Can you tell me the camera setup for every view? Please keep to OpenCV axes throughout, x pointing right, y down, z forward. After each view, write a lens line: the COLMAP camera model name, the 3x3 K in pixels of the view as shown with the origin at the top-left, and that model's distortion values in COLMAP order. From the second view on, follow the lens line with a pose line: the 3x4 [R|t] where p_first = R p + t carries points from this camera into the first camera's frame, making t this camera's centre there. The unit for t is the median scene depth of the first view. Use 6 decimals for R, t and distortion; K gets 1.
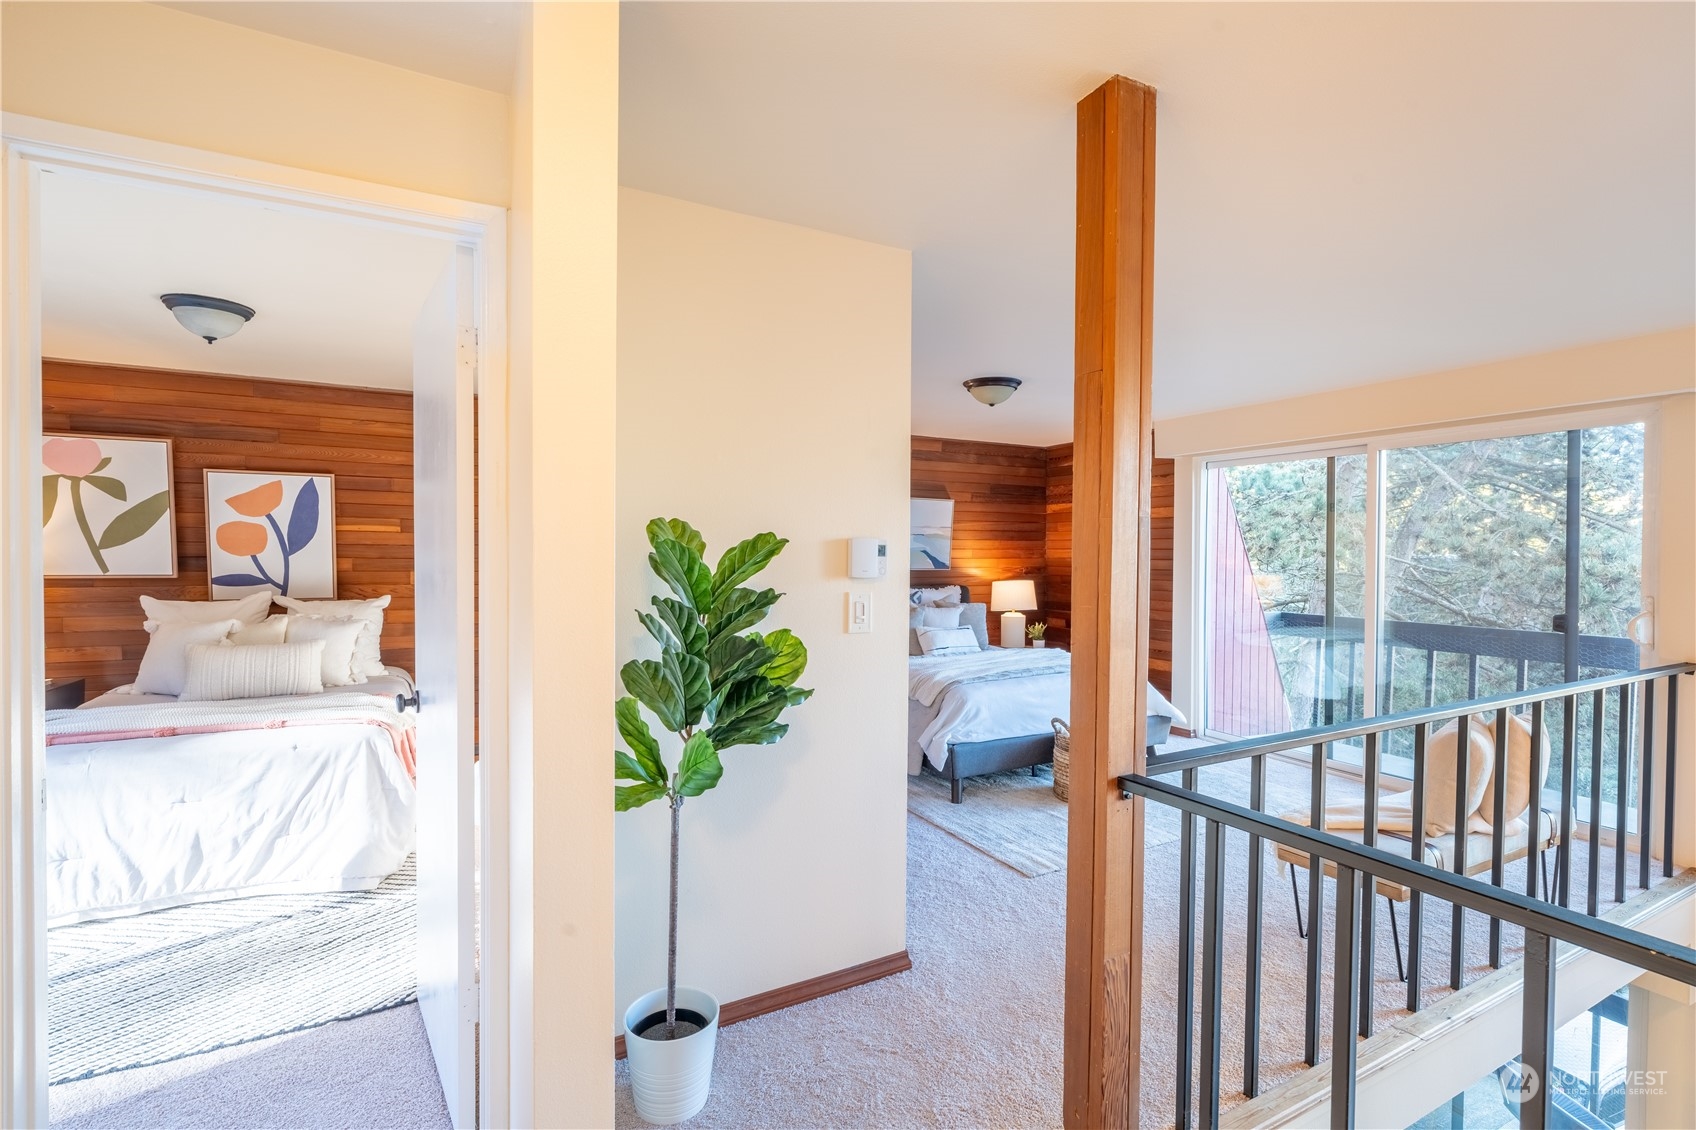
lens RADIAL K [[760.0, 0, 848.1], [0, 760.0, 563.3], [0, 0, 1]] dist [-0.006484, 0.003150]
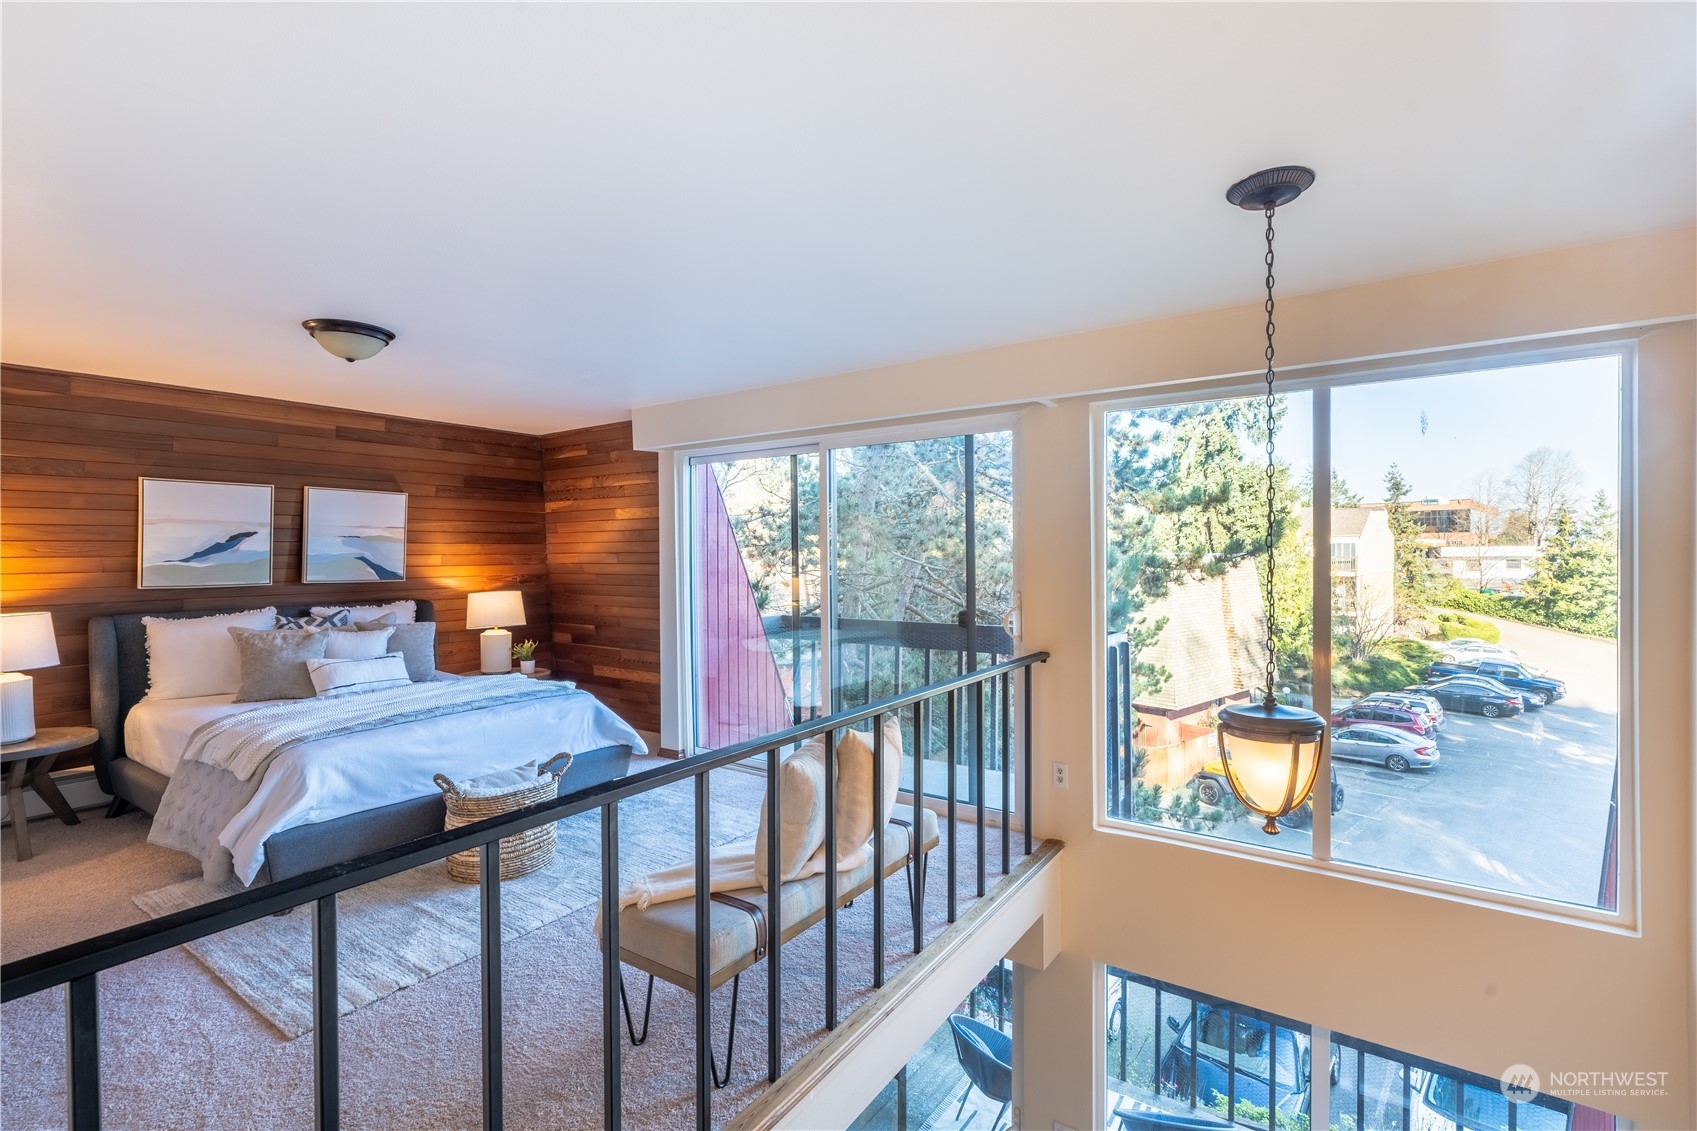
lens RADIAL K [[760.4, 0, 848.6], [0, 760.4, 563.8], [0, 0, 1]] dist [-0.006484, 0.003150]
pose [[0.887392, -0.017490, 0.460685, 0.266480], [0.020182, 0.999796, -0.000918, 0.000964], [-0.460574, 0.010112, 0.887563, 0.117040]]
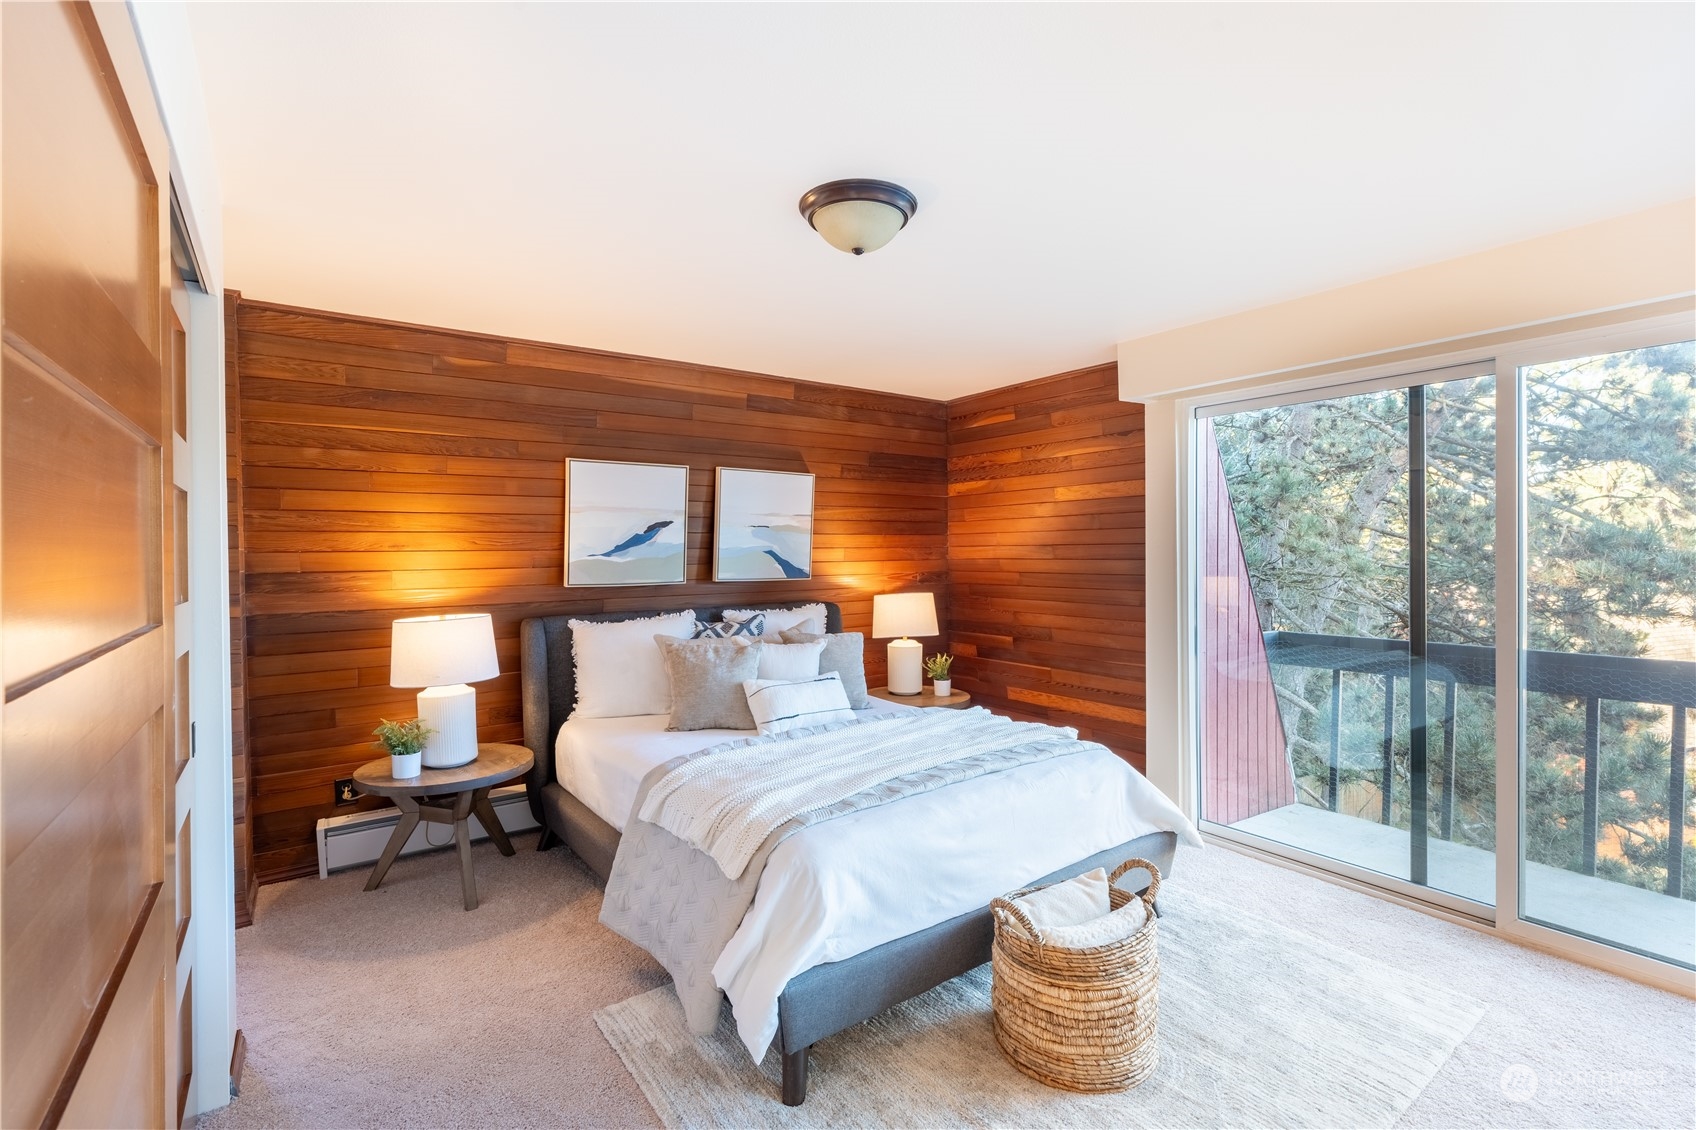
lens RADIAL K [[760.0, 0, 848.1], [0, 760.0, 563.3], [0, 0, 1]] dist [-0.006484, 0.003150]
pose [[0.989461, -0.016386, 0.143872, 0.104826], [0.016861, 0.999856, -0.002080, -0.005375], [-0.143817, 0.004484, 0.989594, 0.496913]]
